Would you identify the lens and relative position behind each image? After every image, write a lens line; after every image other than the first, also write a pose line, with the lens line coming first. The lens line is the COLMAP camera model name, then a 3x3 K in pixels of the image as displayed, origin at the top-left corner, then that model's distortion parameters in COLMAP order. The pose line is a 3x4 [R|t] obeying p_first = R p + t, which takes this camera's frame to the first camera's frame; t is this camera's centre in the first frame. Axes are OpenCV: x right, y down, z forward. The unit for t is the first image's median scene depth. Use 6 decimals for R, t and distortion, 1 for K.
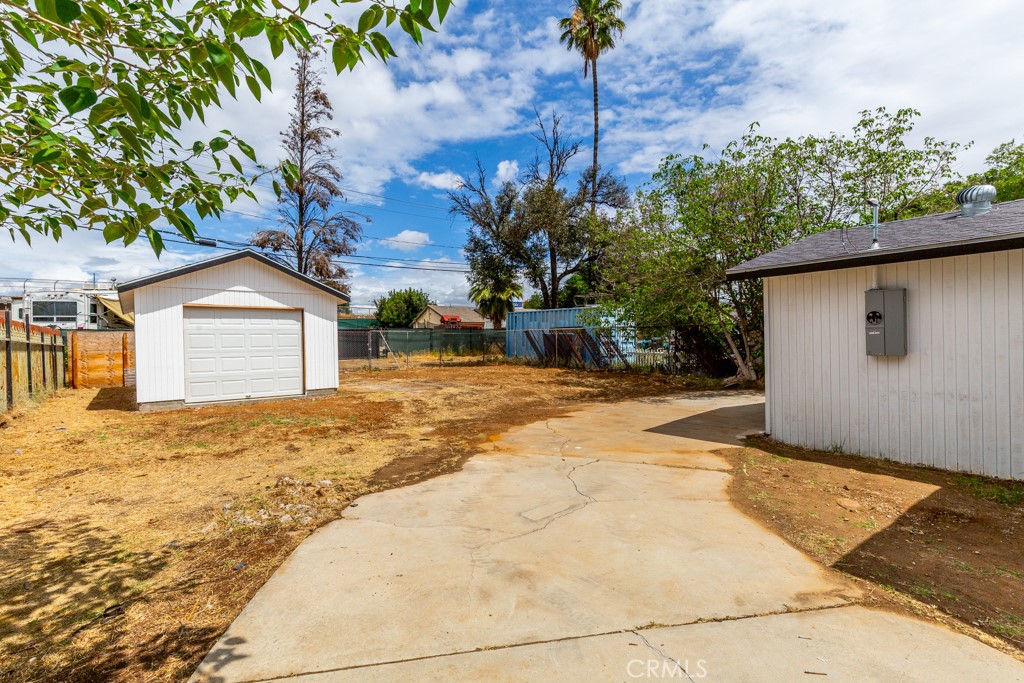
lens RADIAL K [[463.9, 0, 505.3], [0, 463.9, 343.8], [0, 0, 1]] dist [0.006324, -0.000852]
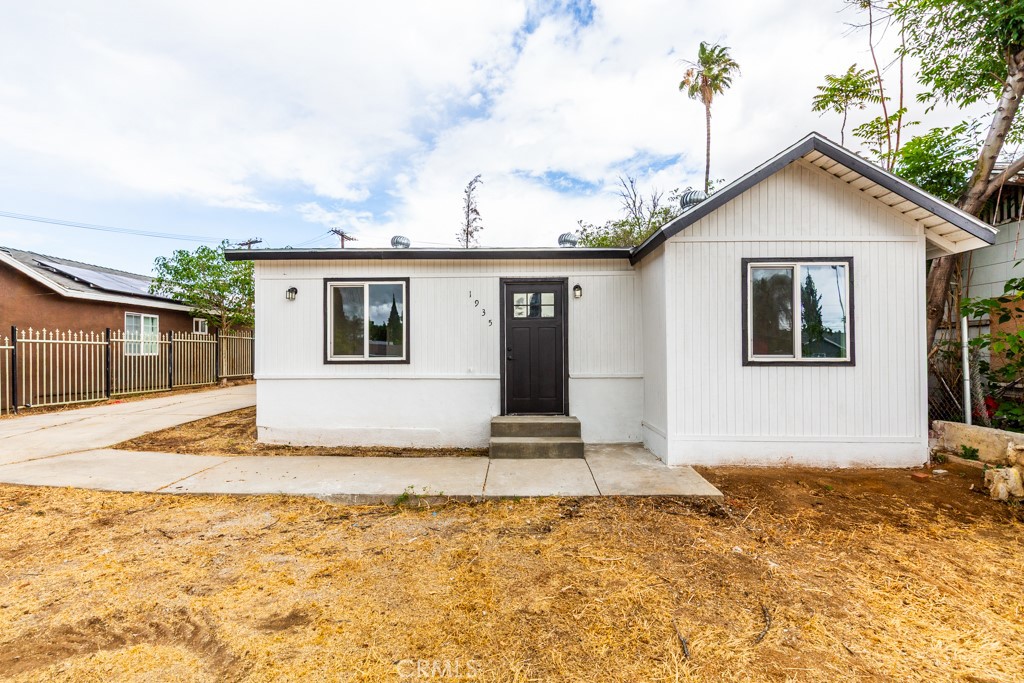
lens RADIAL K [[463.9, 0, 515.4], [0, 463.9, 345.3], [0, 0, 1]] dist [0.006324, -0.000852]
pose [[0.790874, 0.005994, -0.611949, 0.875948], [-0.009531, 0.999951, -0.002523, 0.010787], [0.611905, 0.007827, 0.790893, -0.361571]]
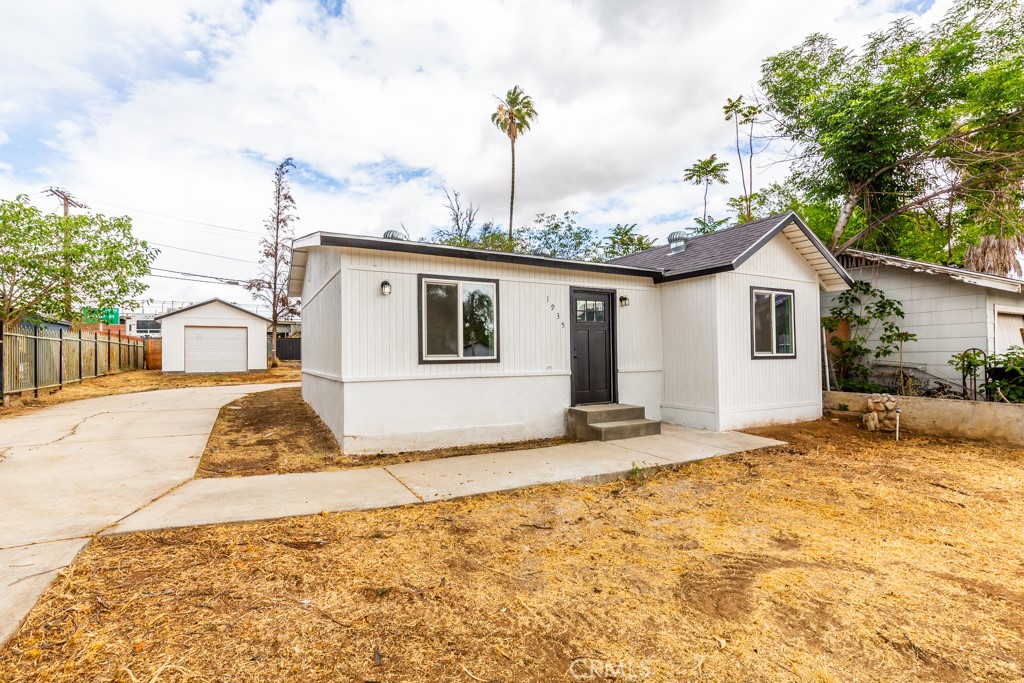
lens RADIAL K [[463.9, 0, 509.7], [0, 463.9, 339.4], [0, 0, 1]] dist [0.006324, -0.000852]
pose [[0.990126, 0.002339, -0.140163, 0.623069], [-0.006555, 0.999540, -0.029624, 0.018301], [0.140030, 0.030250, 0.989685, -0.515074]]
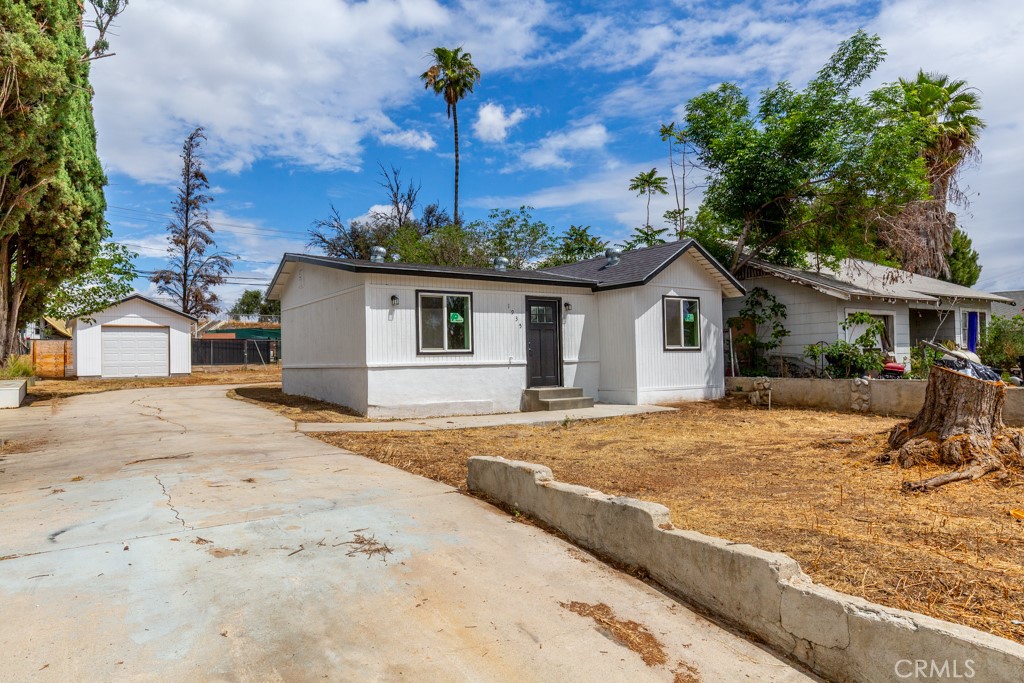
lens RADIAL K [[620.8, 0, 506.5], [0, 620.8, 343.1], [0, 0, 1]] dist [0.004062, -0.000103]
pose [[0.998973, -0.004071, -0.045116, 0.629065], [0.003000, 0.999713, -0.023775, 0.031475], [0.045200, 0.023615, 0.998699, -0.851152]]
